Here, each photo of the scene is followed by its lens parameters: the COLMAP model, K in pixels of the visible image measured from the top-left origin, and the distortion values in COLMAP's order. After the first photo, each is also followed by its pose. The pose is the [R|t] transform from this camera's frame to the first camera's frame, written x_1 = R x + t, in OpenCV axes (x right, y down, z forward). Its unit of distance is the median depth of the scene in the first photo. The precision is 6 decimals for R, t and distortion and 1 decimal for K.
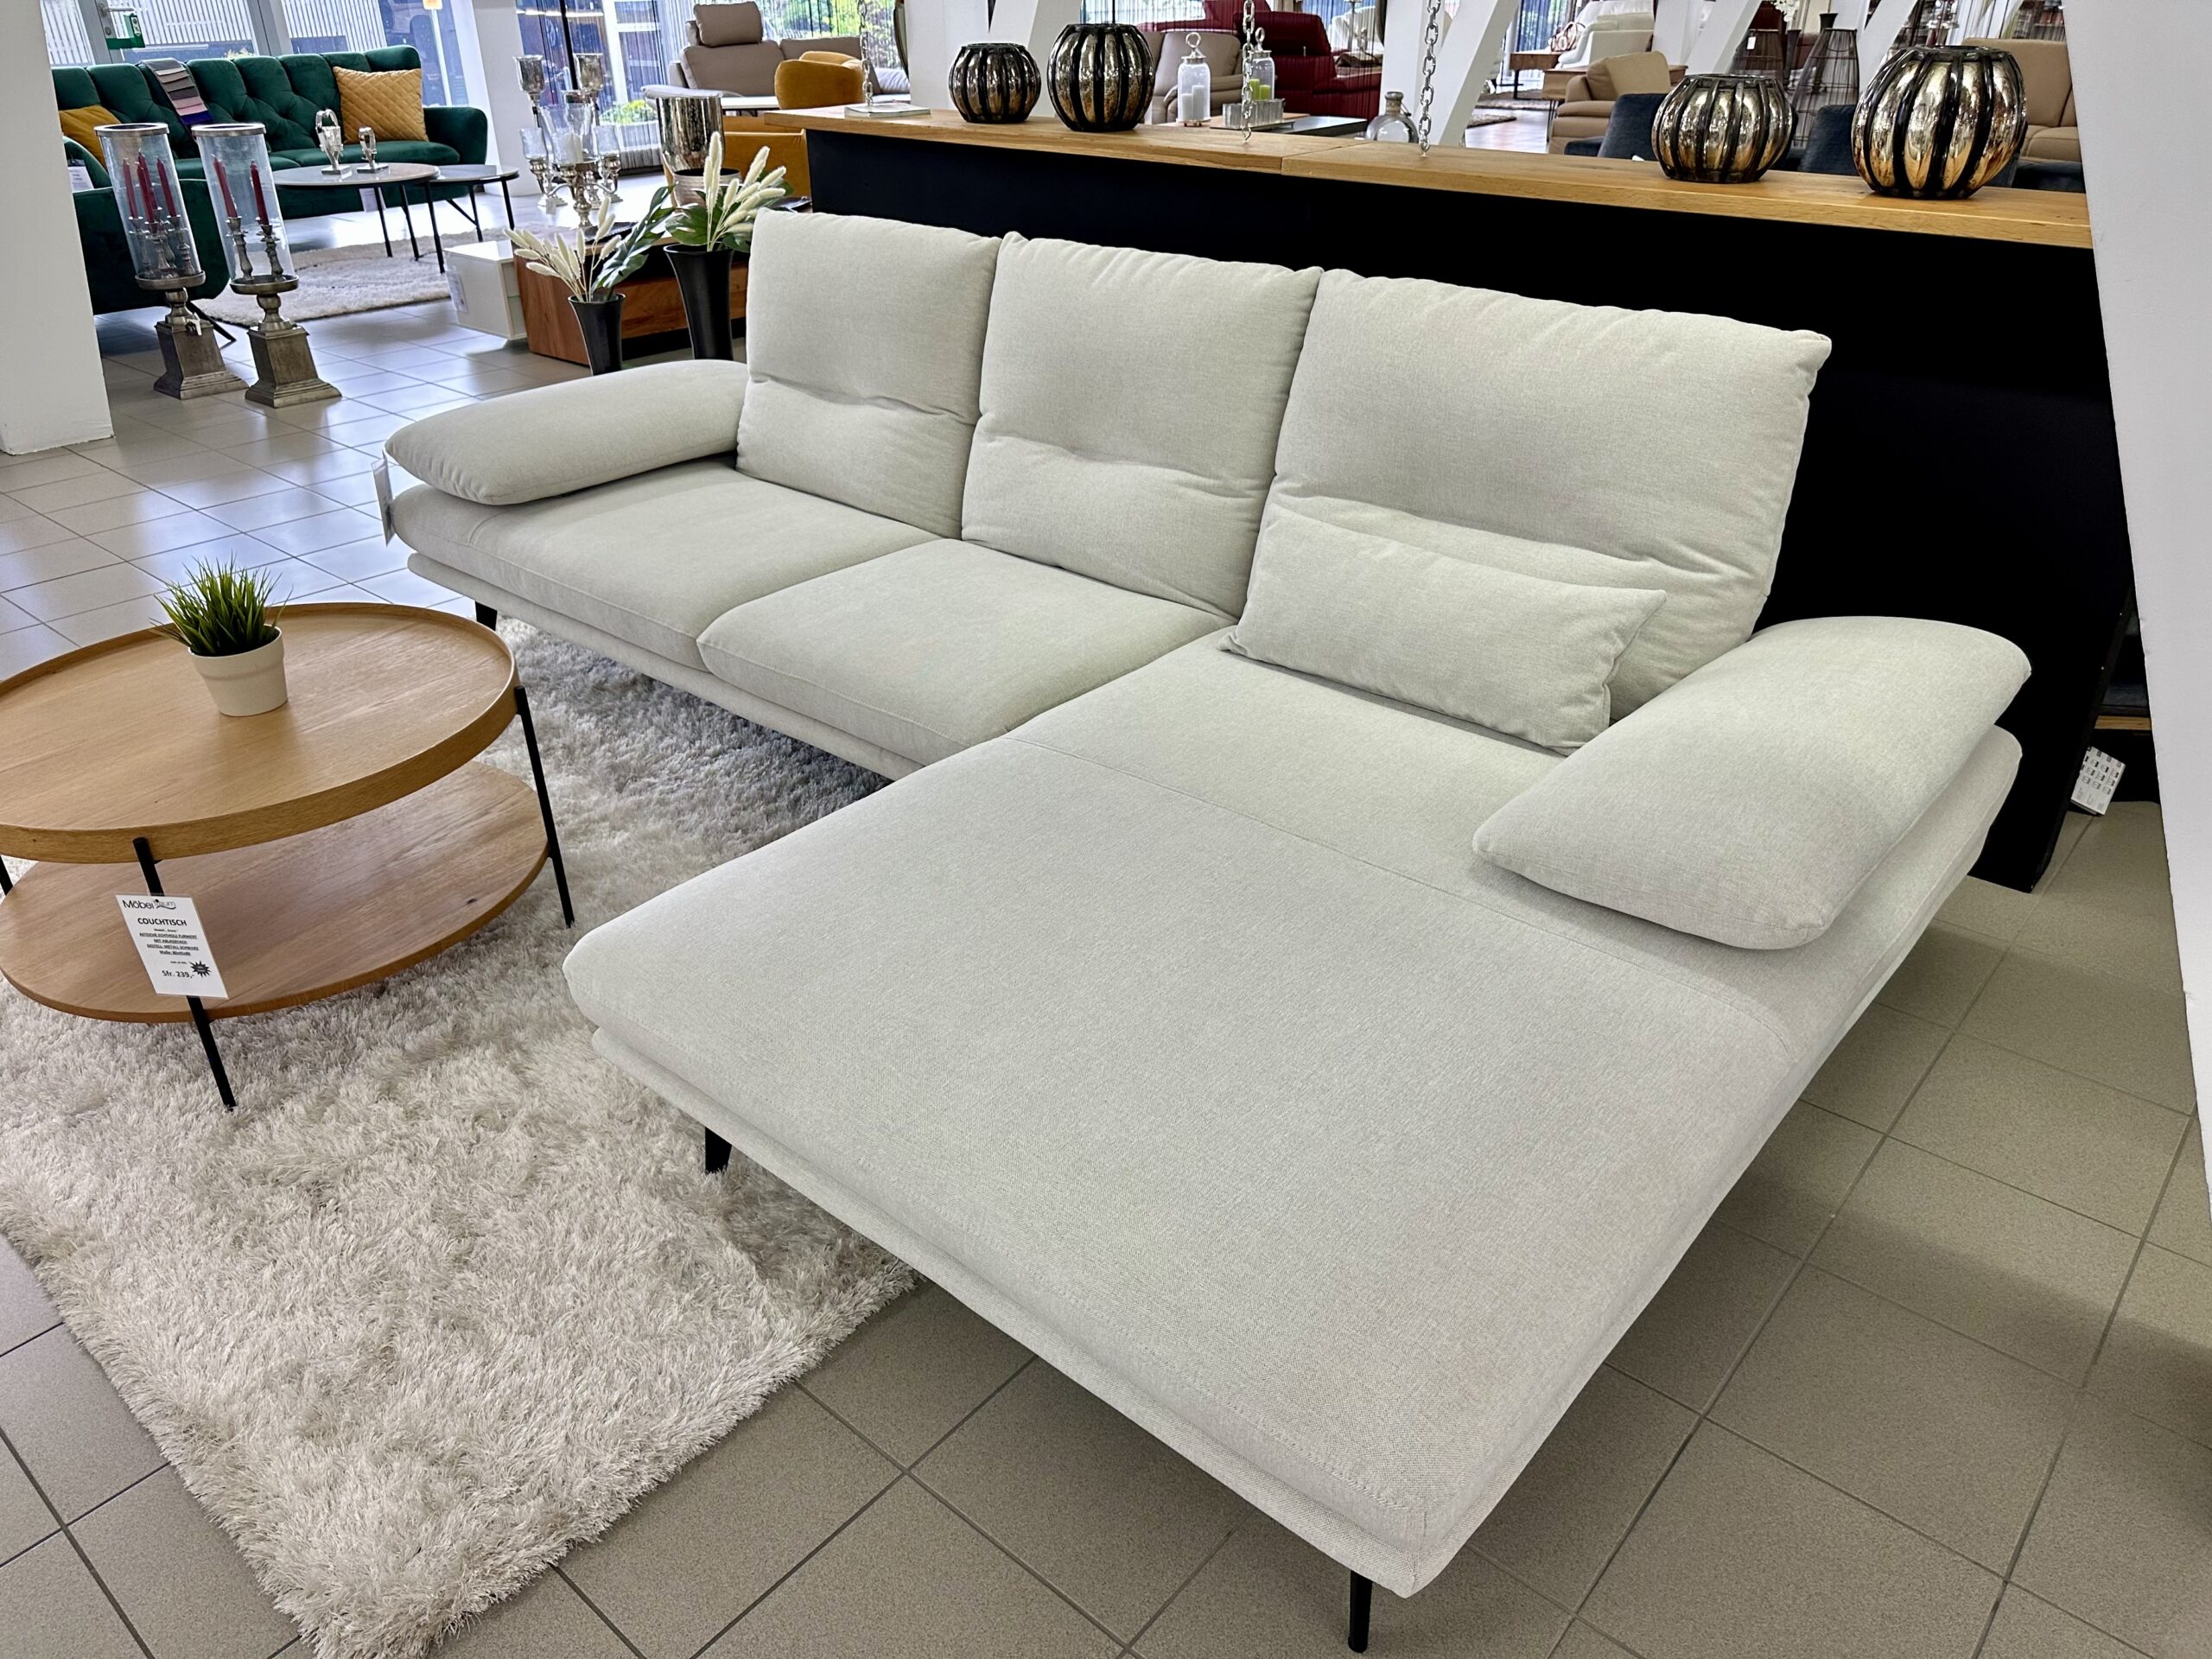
lens RADIAL K [[1584.6, 0, 1109.5], [0, 1584.6, 837.1], [0, 0, 1]] dist [0.001086, -0.016269]
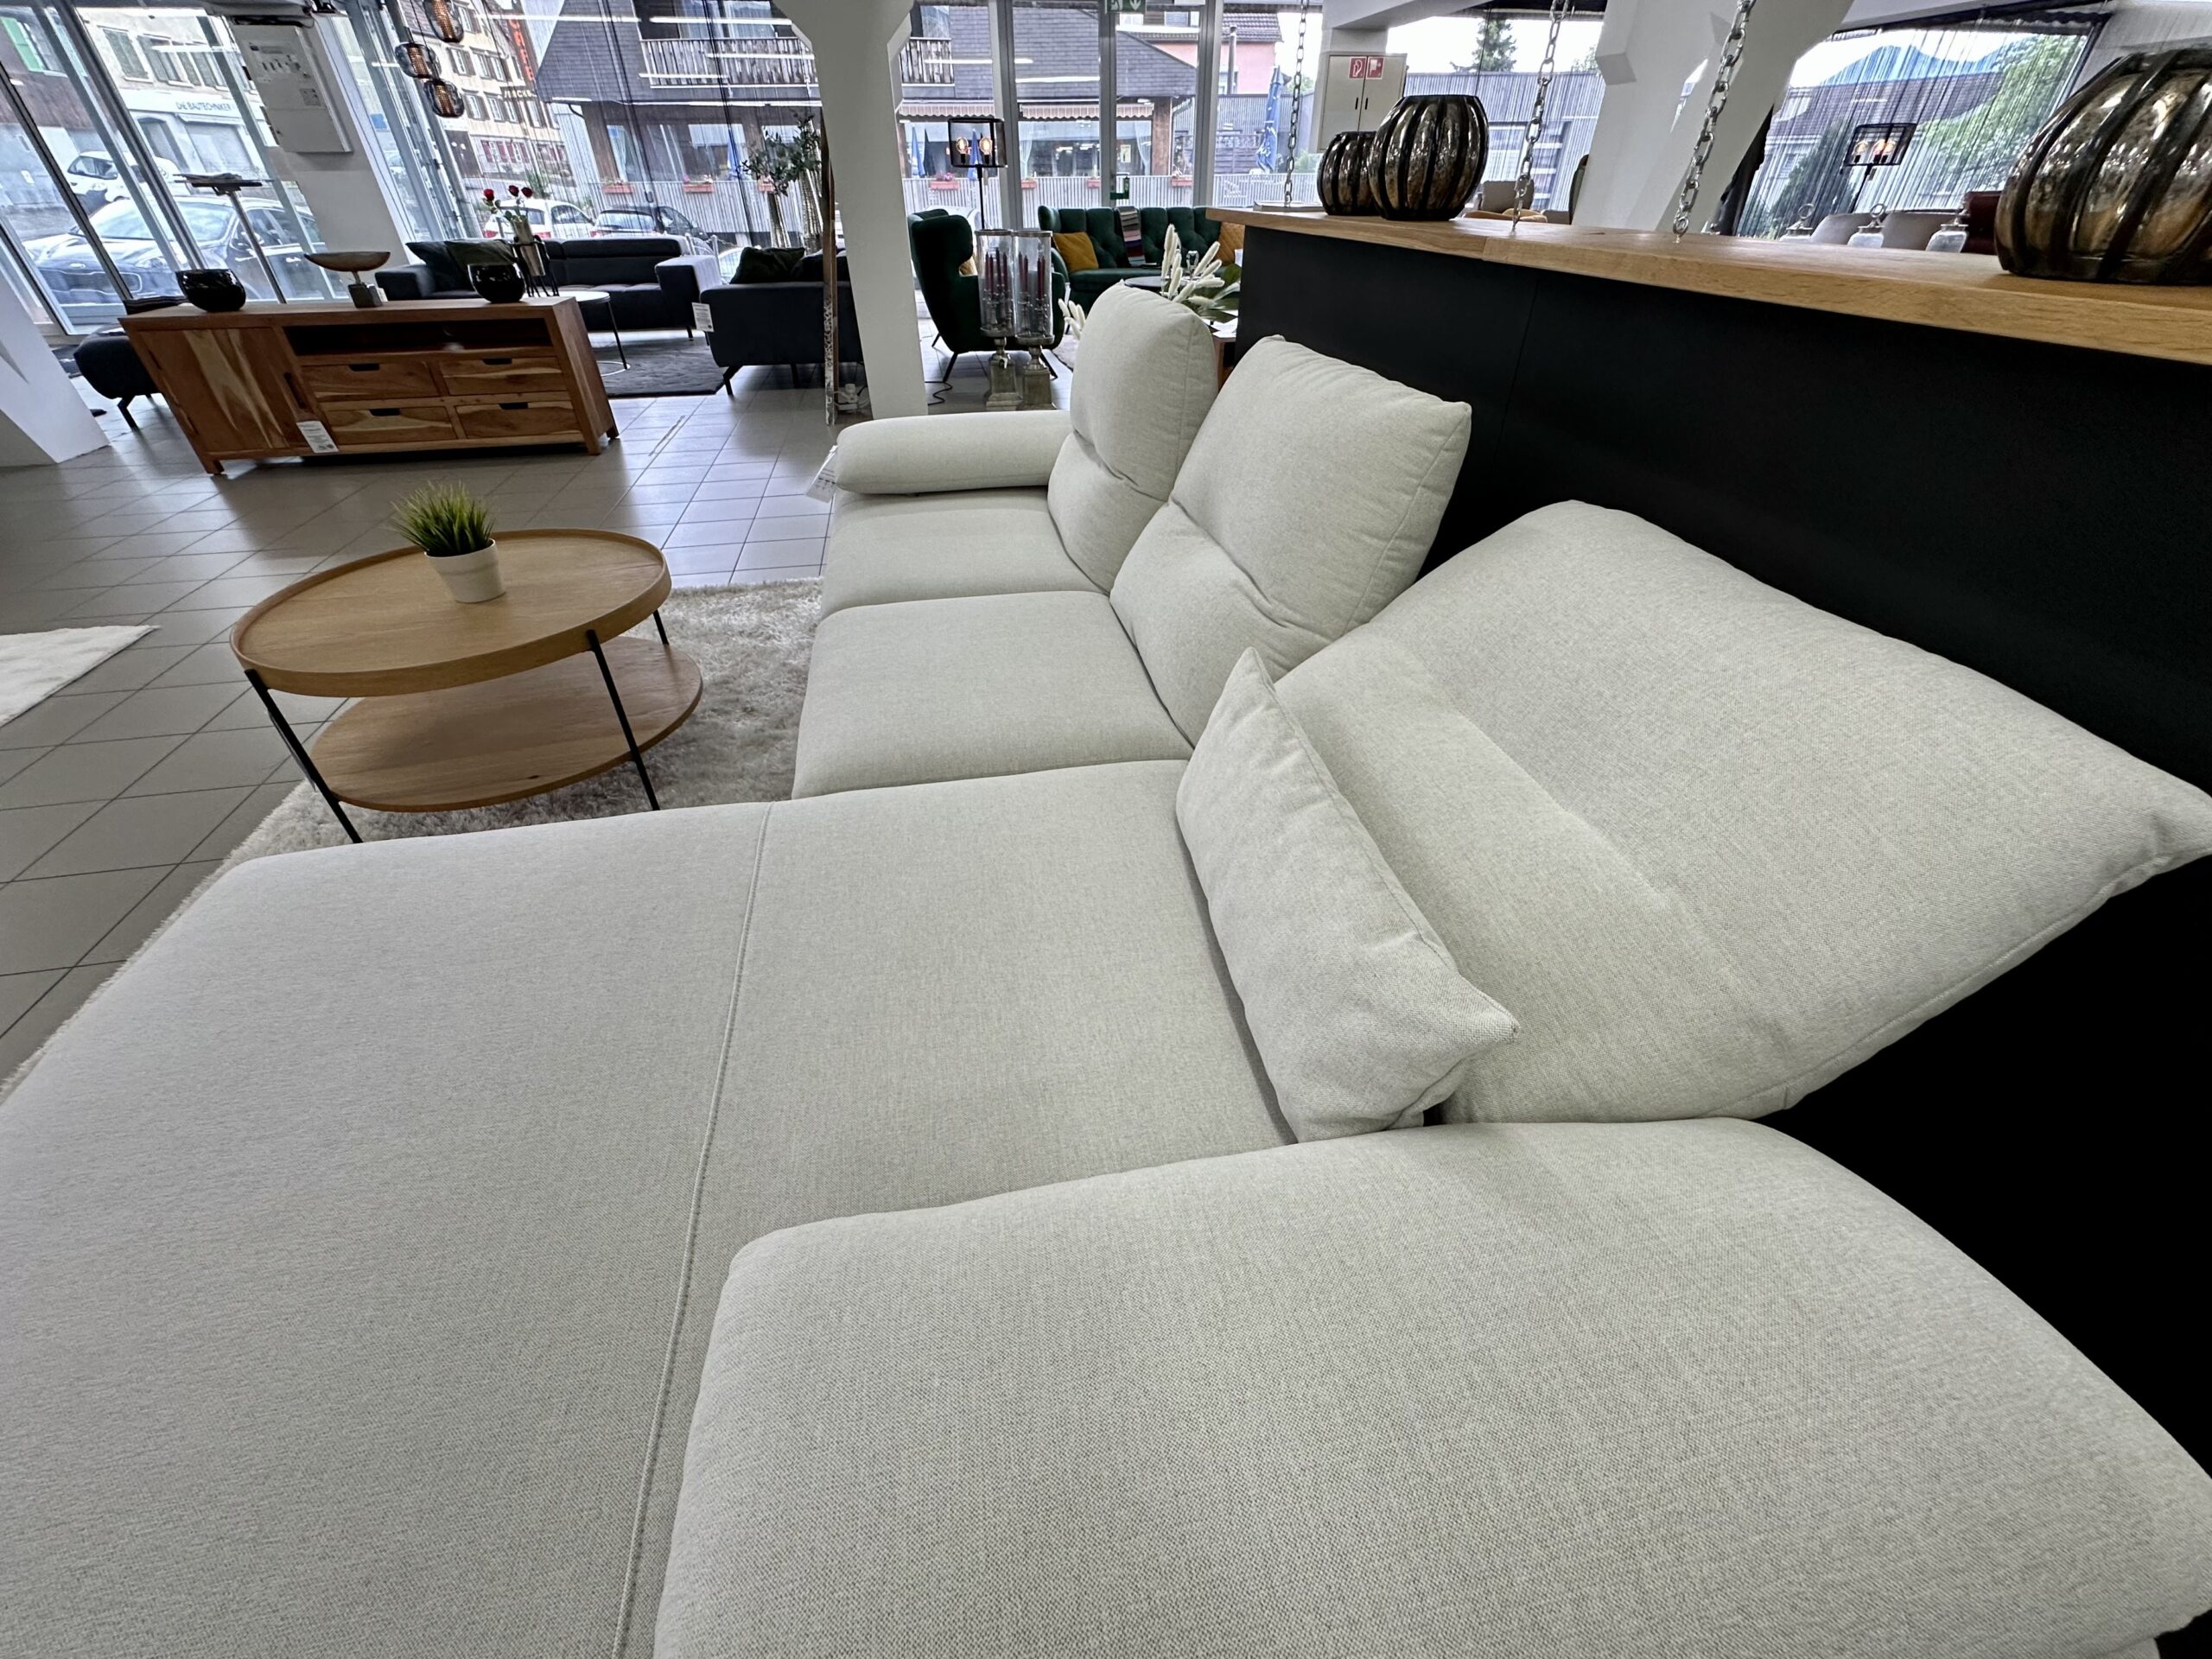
lens RADIAL K [[890.9, 0, 1106.8], [0, 890.9, 849.0], [0, 0, 1]] dist [-0.011779, -0.000266]
pose [[0.786929, 0.377473, -0.488115, 0.359895], [-0.305957, 0.925661, 0.222582, -0.211303], [0.535848, -0.025814, 0.843920, 0.599933]]
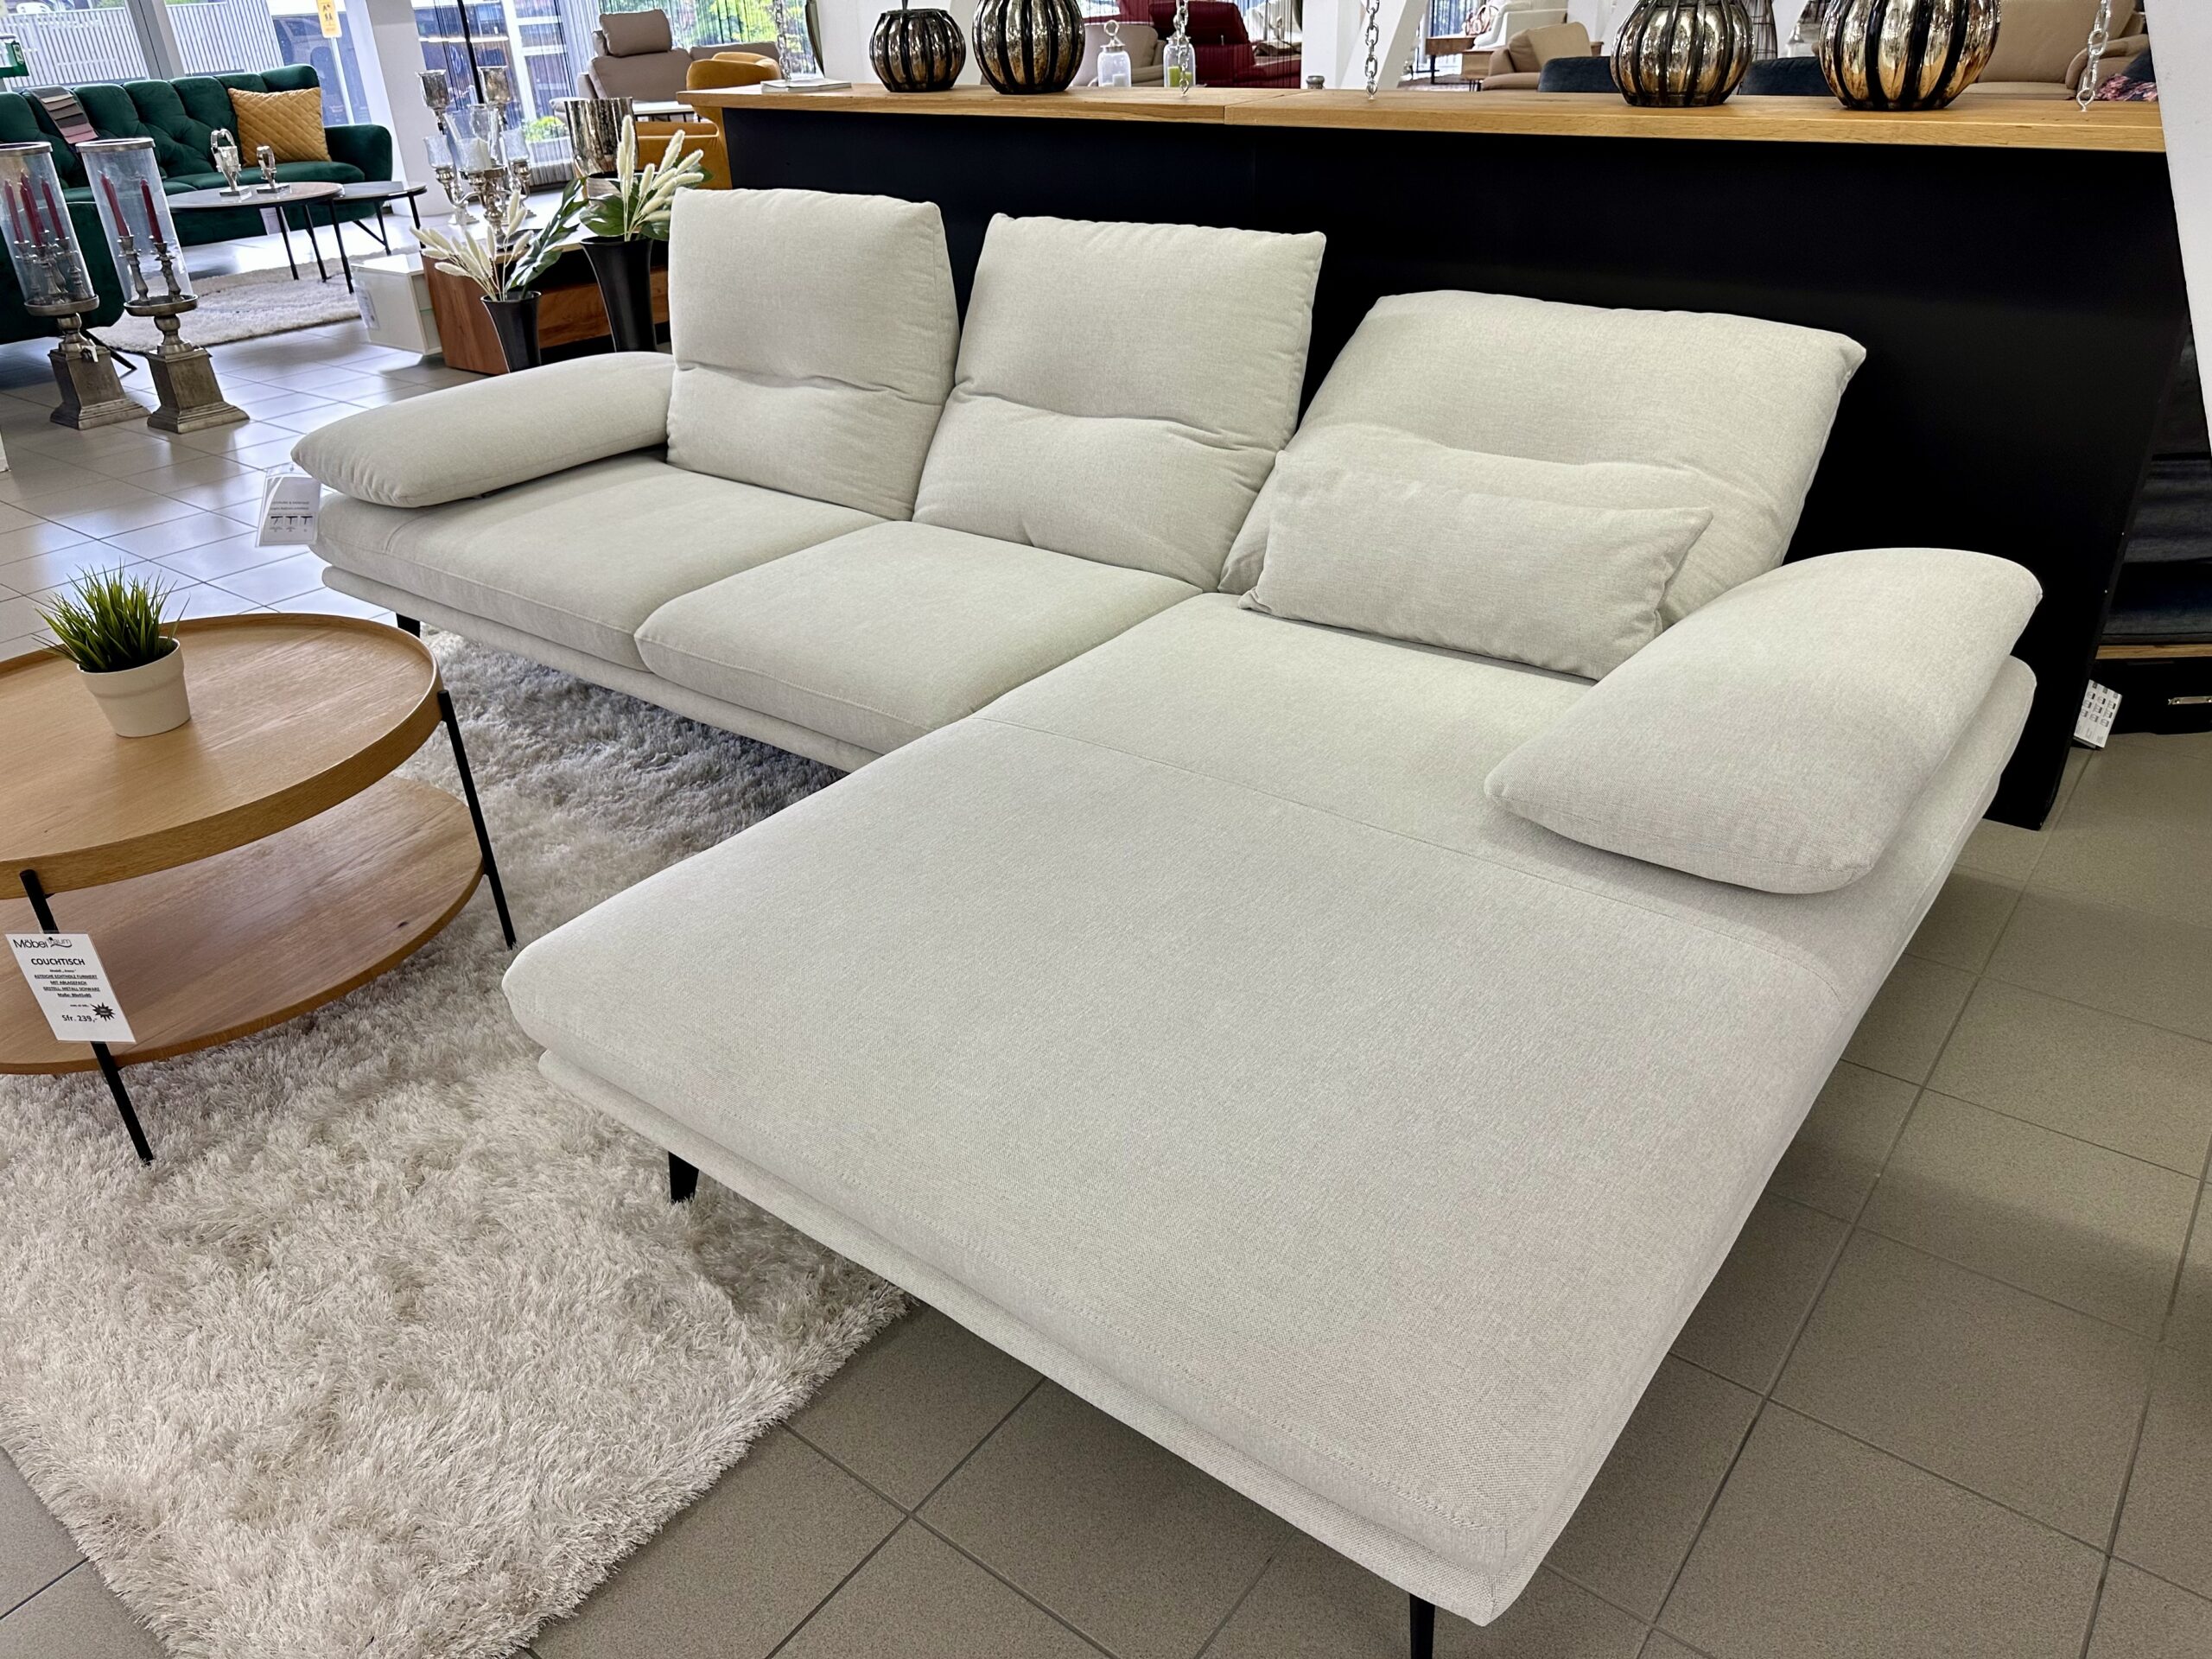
lens RADIAL K [[1584.6, 0, 1114.0], [0, 1584.6, 838.2], [0, 0, 1]] dist [0.001086, -0.016269]
pose [[0.998094, -0.052438, 0.032535, -0.014519], [0.052584, 0.998610, -0.003635, 0.014934], [-0.032299, 0.005339, 0.999464, 0.058582]]
